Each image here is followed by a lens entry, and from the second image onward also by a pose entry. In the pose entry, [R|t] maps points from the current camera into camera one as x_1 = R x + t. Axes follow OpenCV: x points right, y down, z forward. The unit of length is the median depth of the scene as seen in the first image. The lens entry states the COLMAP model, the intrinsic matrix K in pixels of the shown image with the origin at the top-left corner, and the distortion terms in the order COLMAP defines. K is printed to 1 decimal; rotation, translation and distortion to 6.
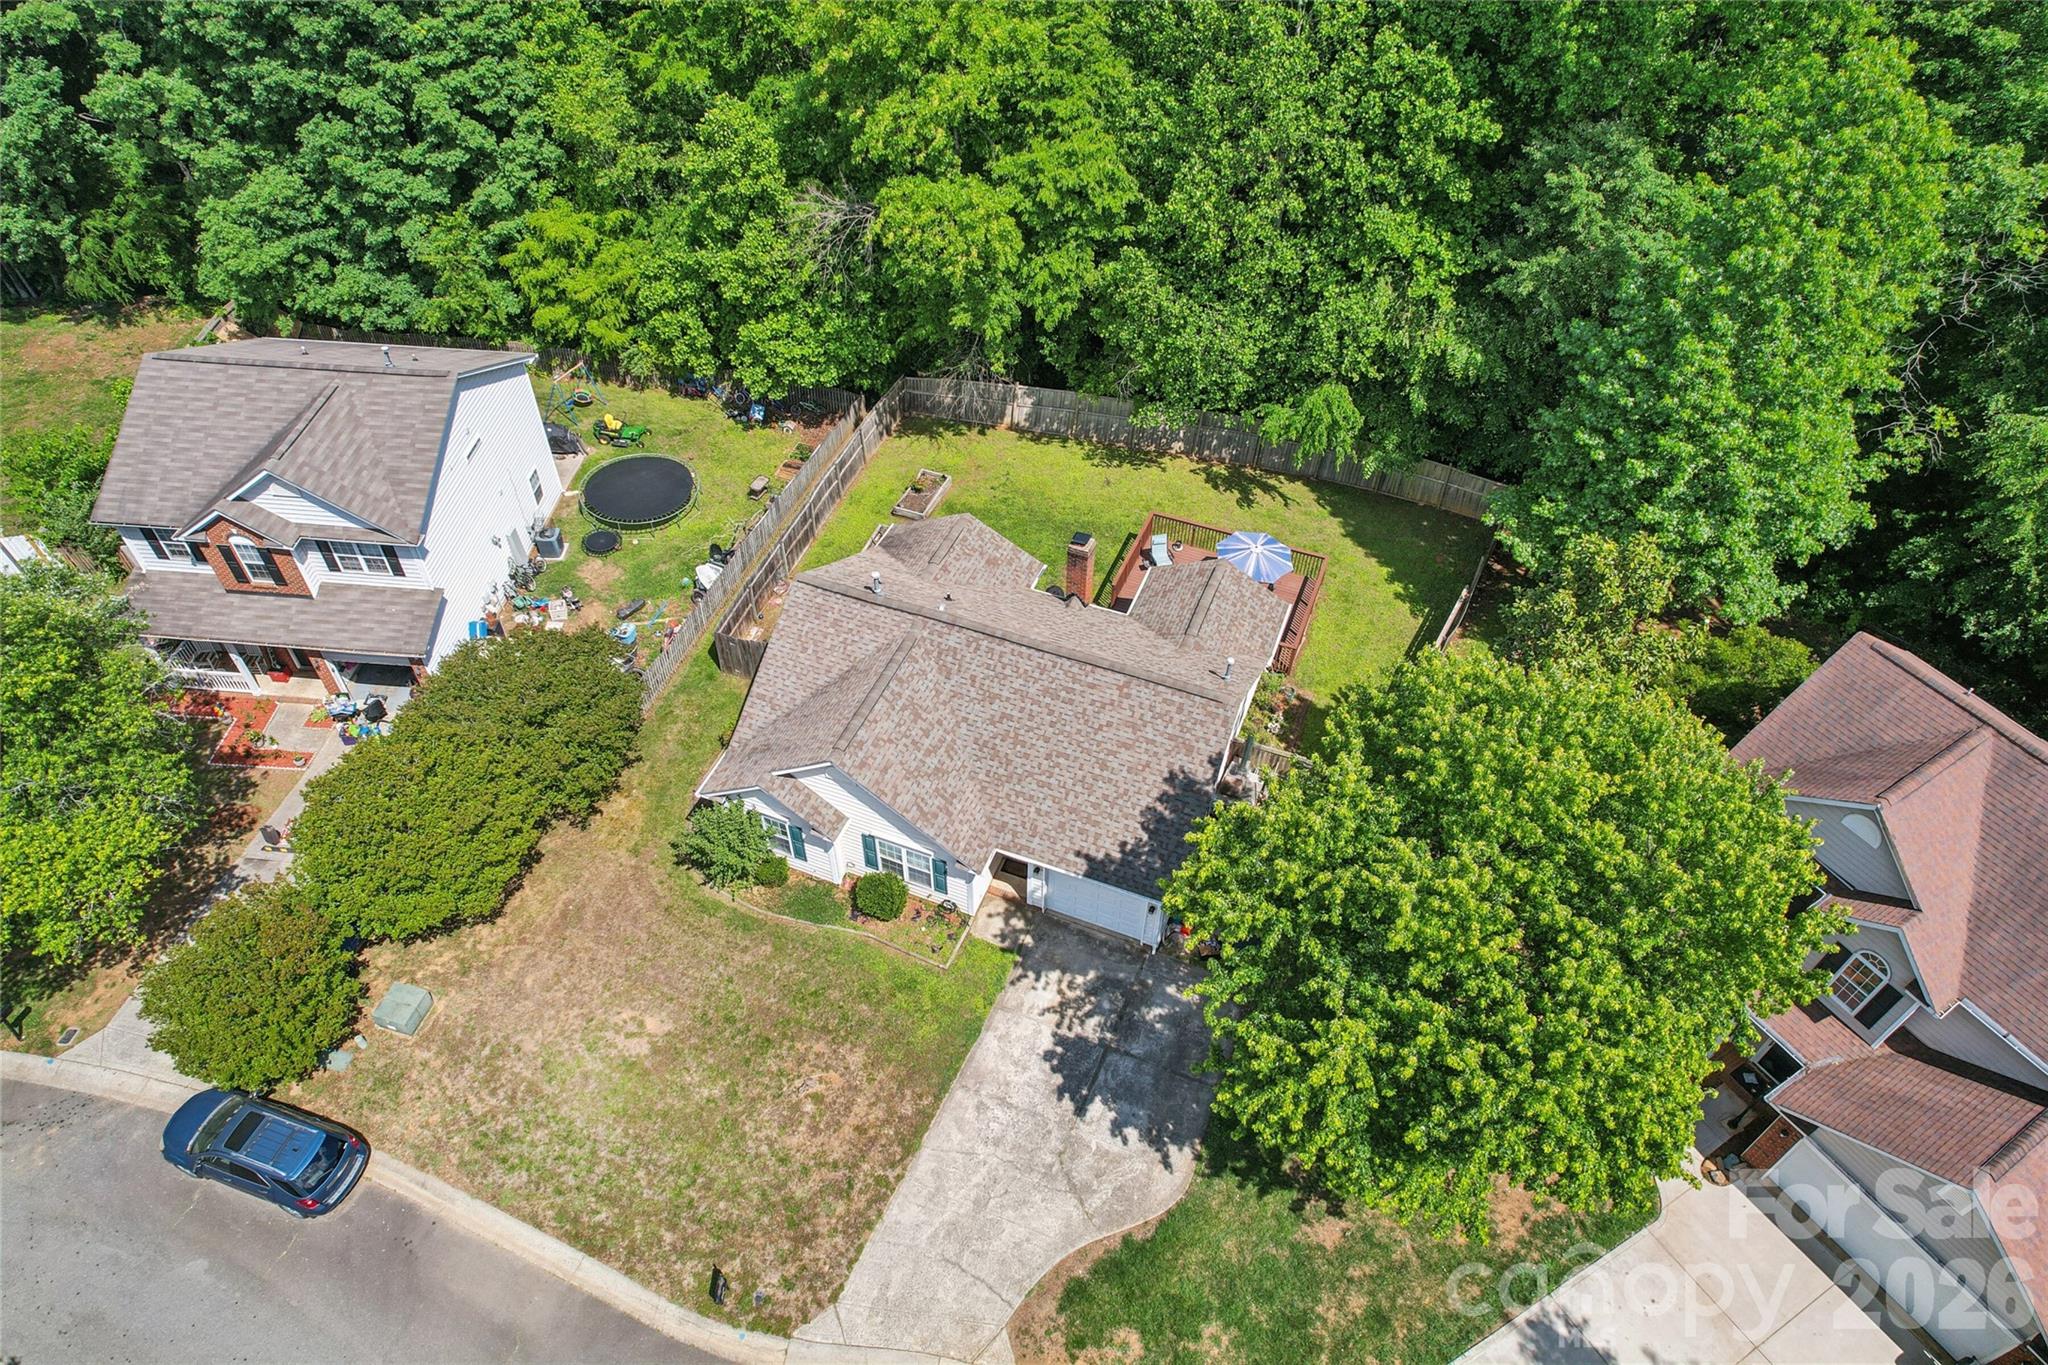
lens RADIAL K [[1295.4, 0, 1024.0], [0, 1295.4, 682.5], [0, 0, 1]] dist [-0.001701, -0.000184]
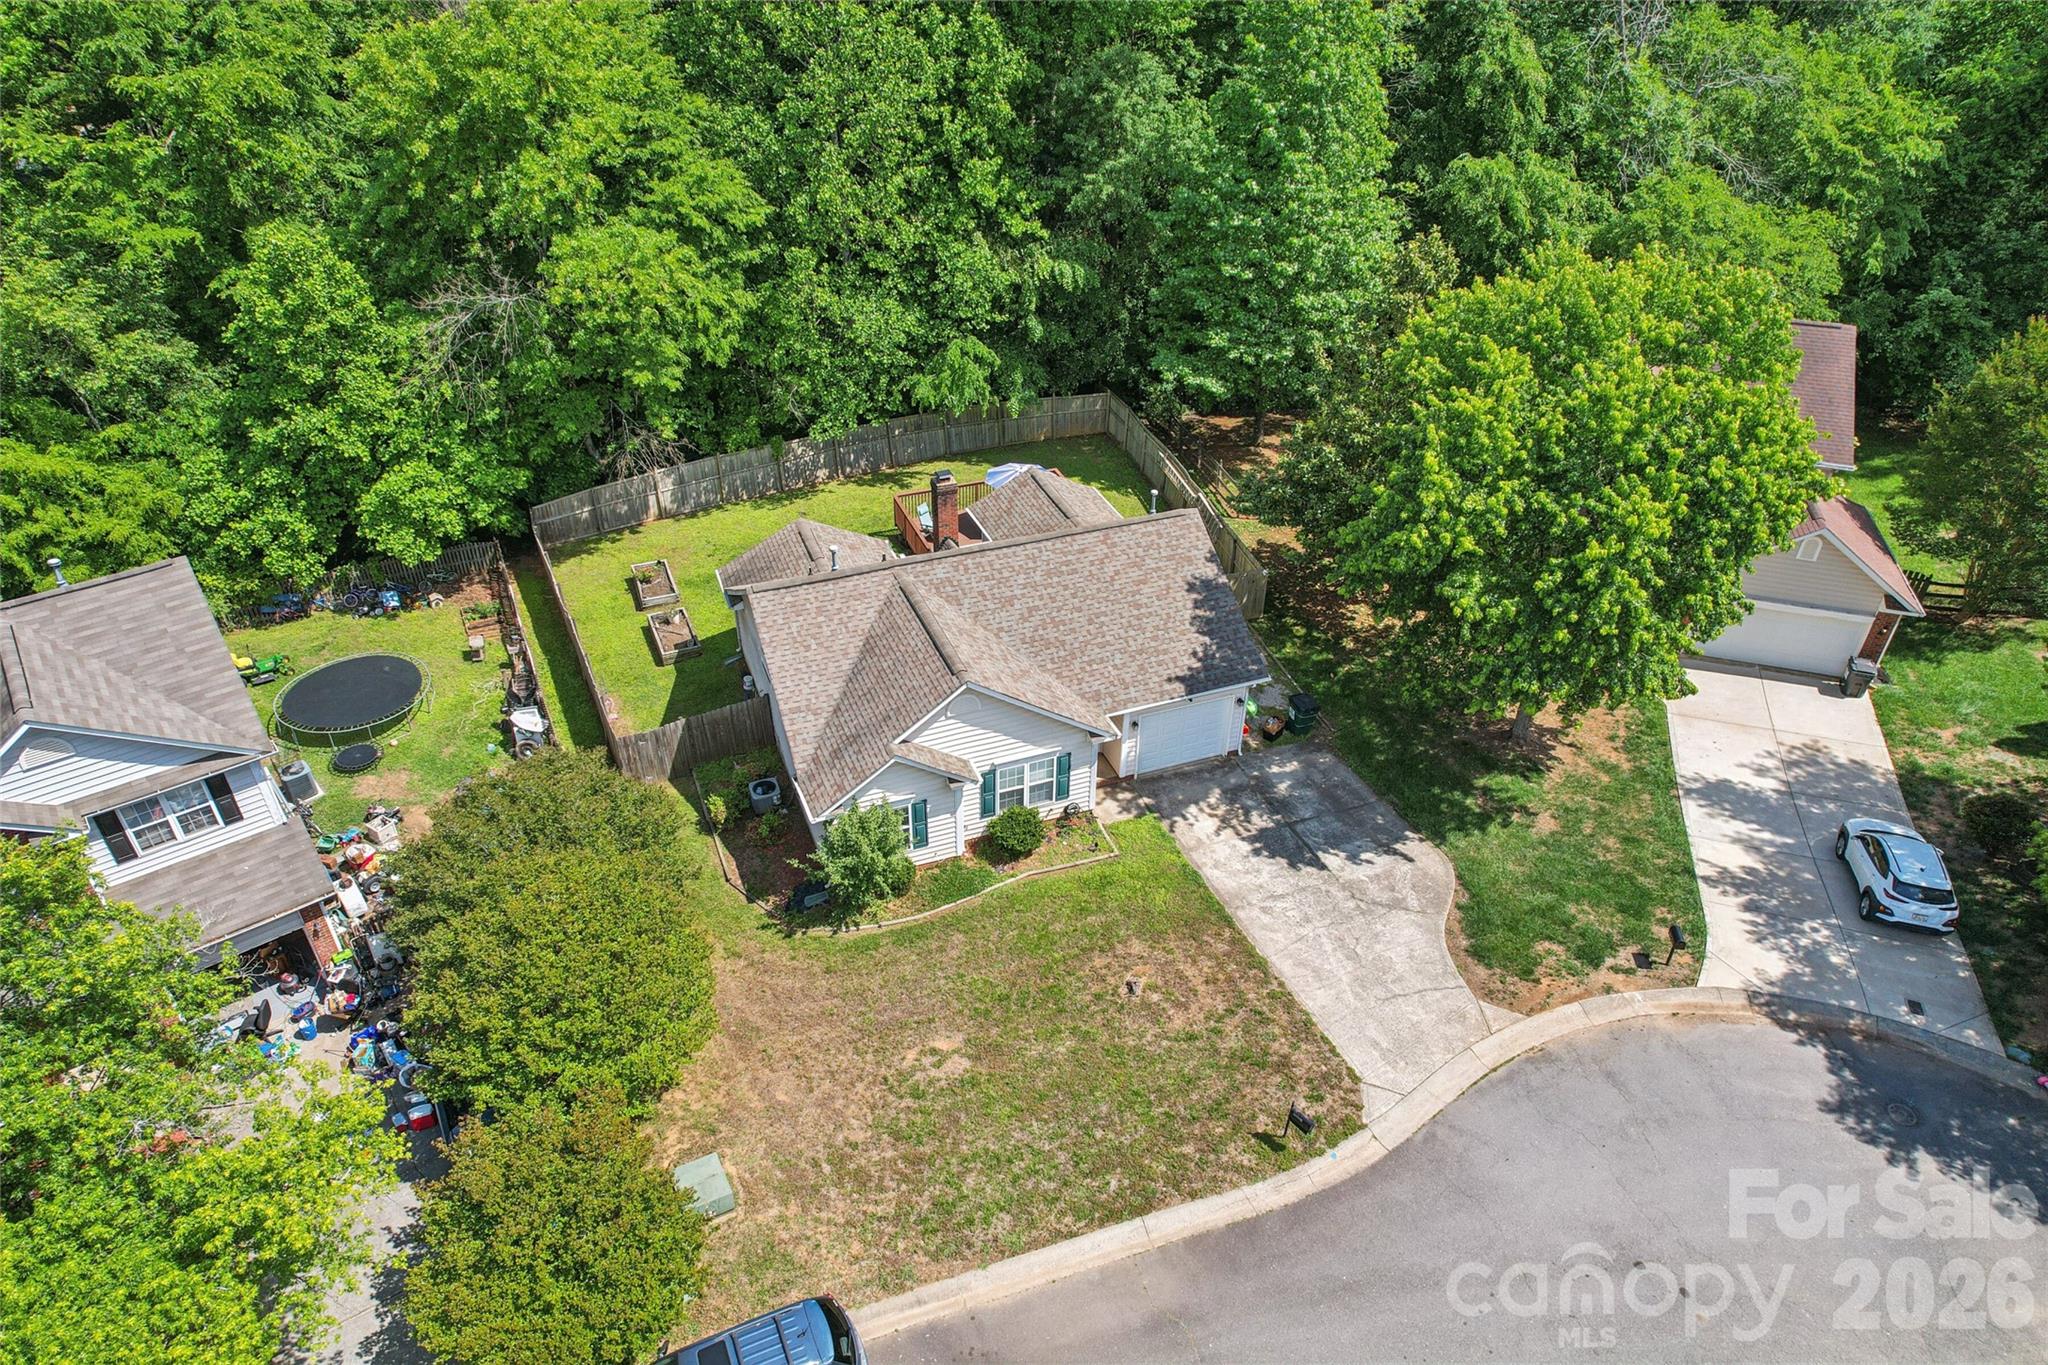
lens RADIAL K [[1243.7, 0, 1028.3], [0, 1243.7, 689.2], [0, 0, 1]] dist [0.003094, 0.004345]
pose [[0.742645, -0.415184, 0.525452, -0.548858], [0.488983, 0.872292, -0.001863, 0.080380], [-0.457574, 0.258320, 0.850821, 0.191676]]
